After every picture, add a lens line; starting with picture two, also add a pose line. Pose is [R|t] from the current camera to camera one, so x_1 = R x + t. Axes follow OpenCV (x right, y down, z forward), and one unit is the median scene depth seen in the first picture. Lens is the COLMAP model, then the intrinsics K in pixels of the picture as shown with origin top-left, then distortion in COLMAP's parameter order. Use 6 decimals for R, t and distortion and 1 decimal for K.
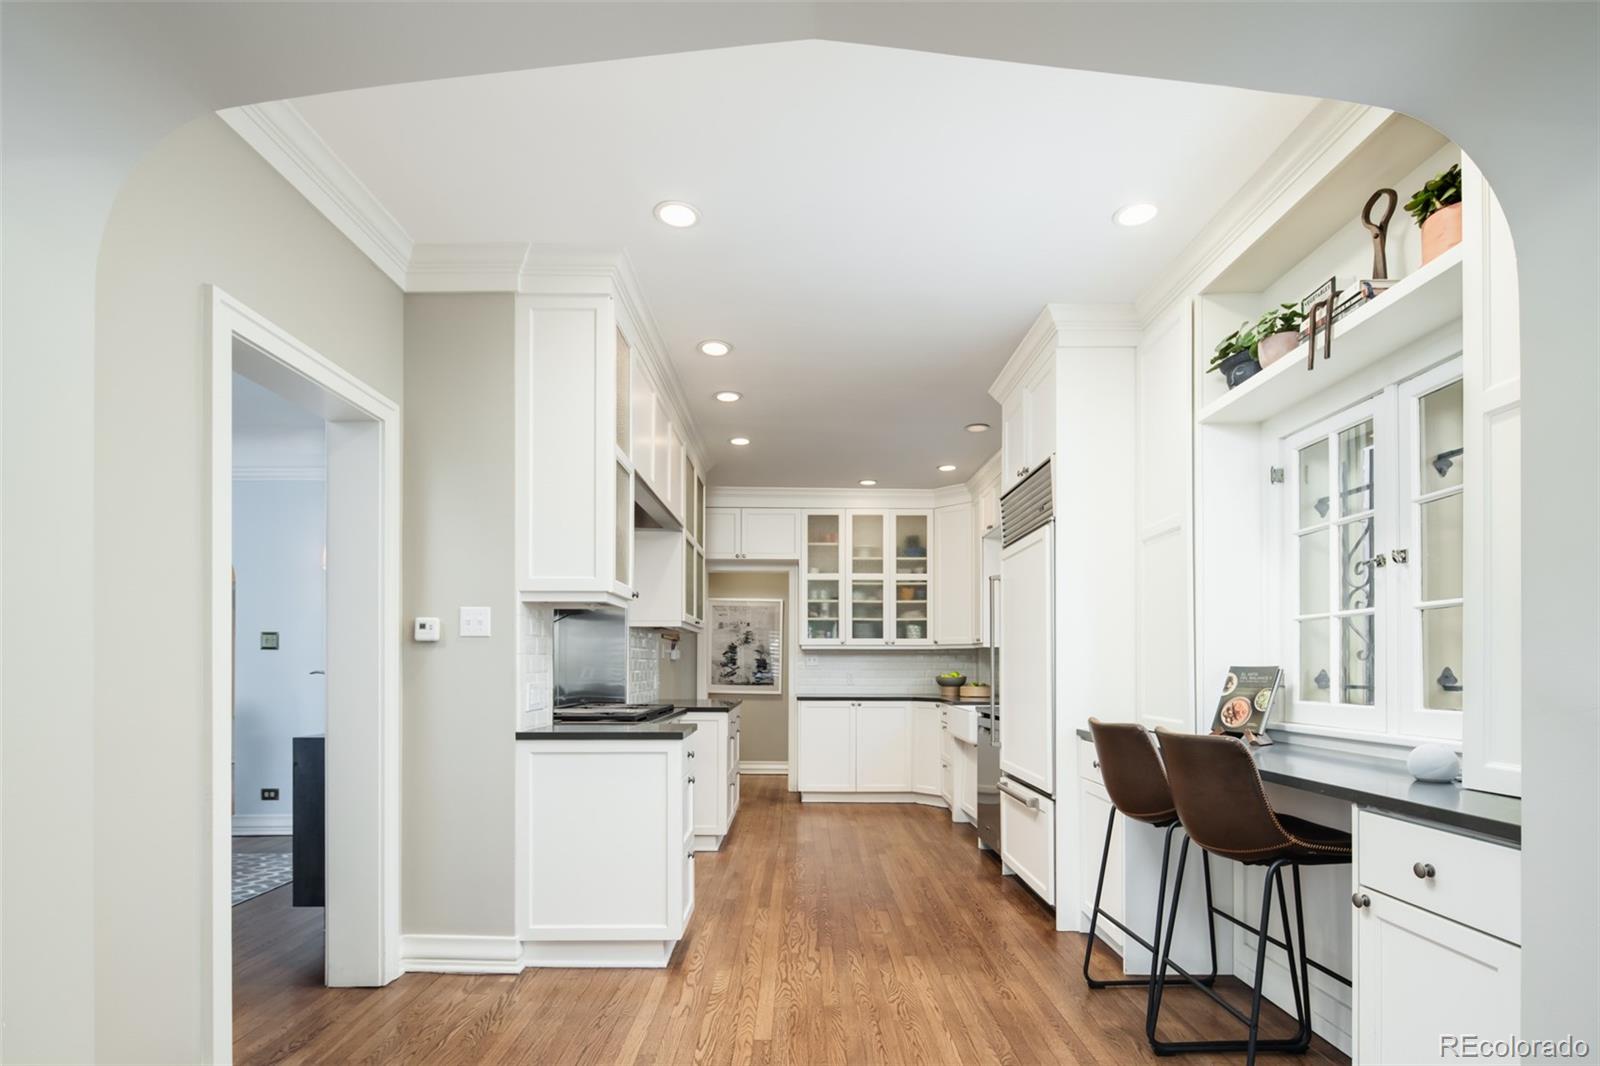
lens RADIAL K [[789.6, 0, 783.9], [0, 789.6, 663.9], [0, 0, 1]] dist [0.002209, -0.000506]
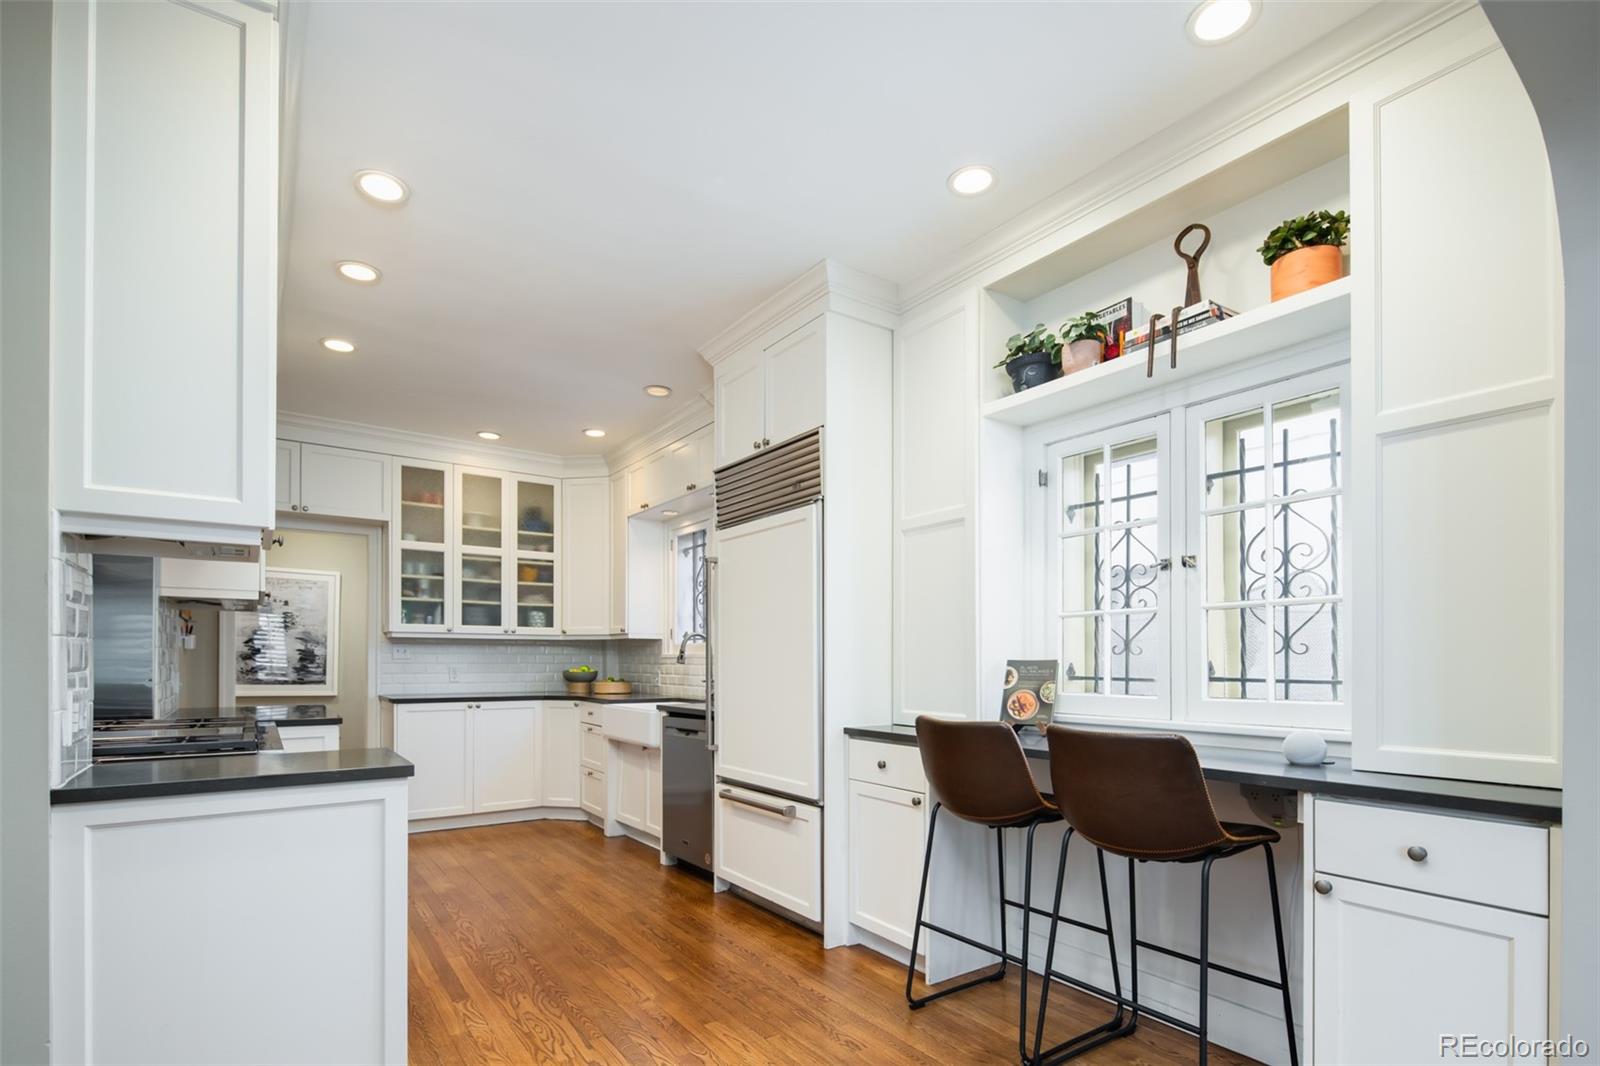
lens RADIAL K [[789.6, 0, 796.8], [0, 789.6, 660.4], [0, 0, 1]] dist [0.002209, -0.000506]
pose [[0.814083, -0.000607, 0.580748, -0.133085], [-0.002186, 0.999989, 0.004109, 0.000013], [-0.580744, -0.004615, 0.814073, 0.172923]]
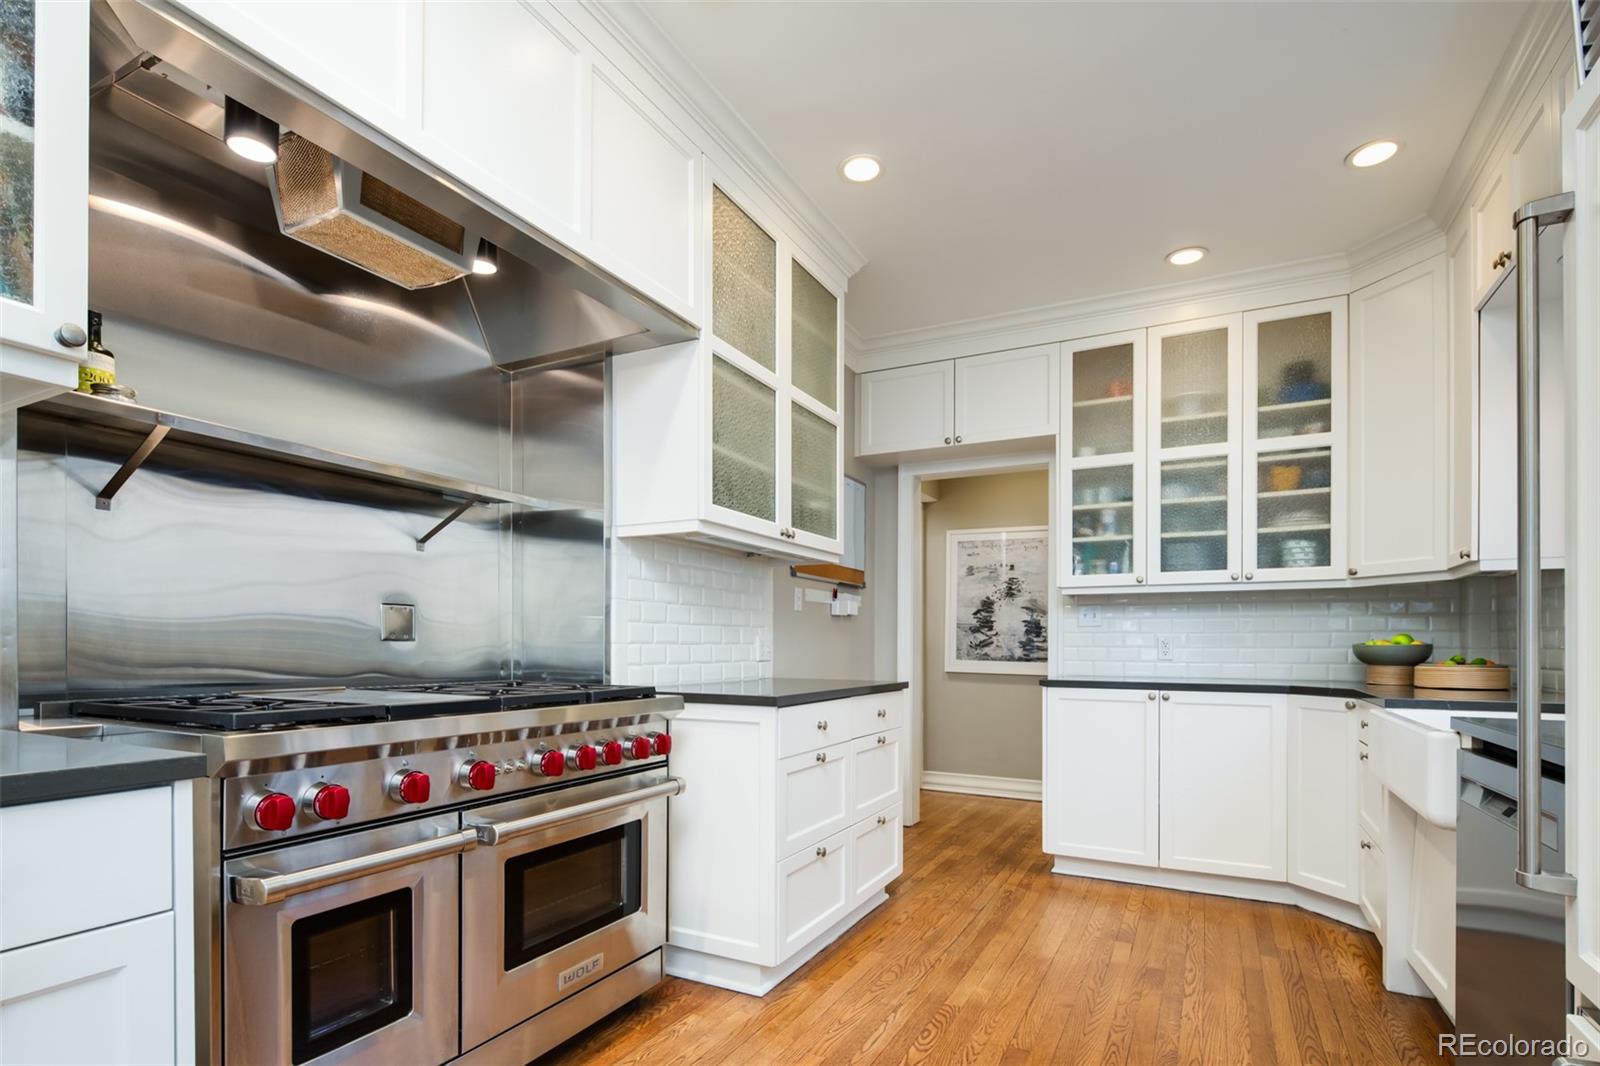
lens RADIAL K [[789.6, 0, 787.5], [0, 789.6, 647.8], [0, 0, 1]] dist [0.002209, -0.000506]
pose [[0.891724, 0.003864, -0.452563, 0.130473], [-0.002555, 0.999991, 0.003503, 0.021996], [0.452573, -0.001967, 0.891725, 0.523622]]
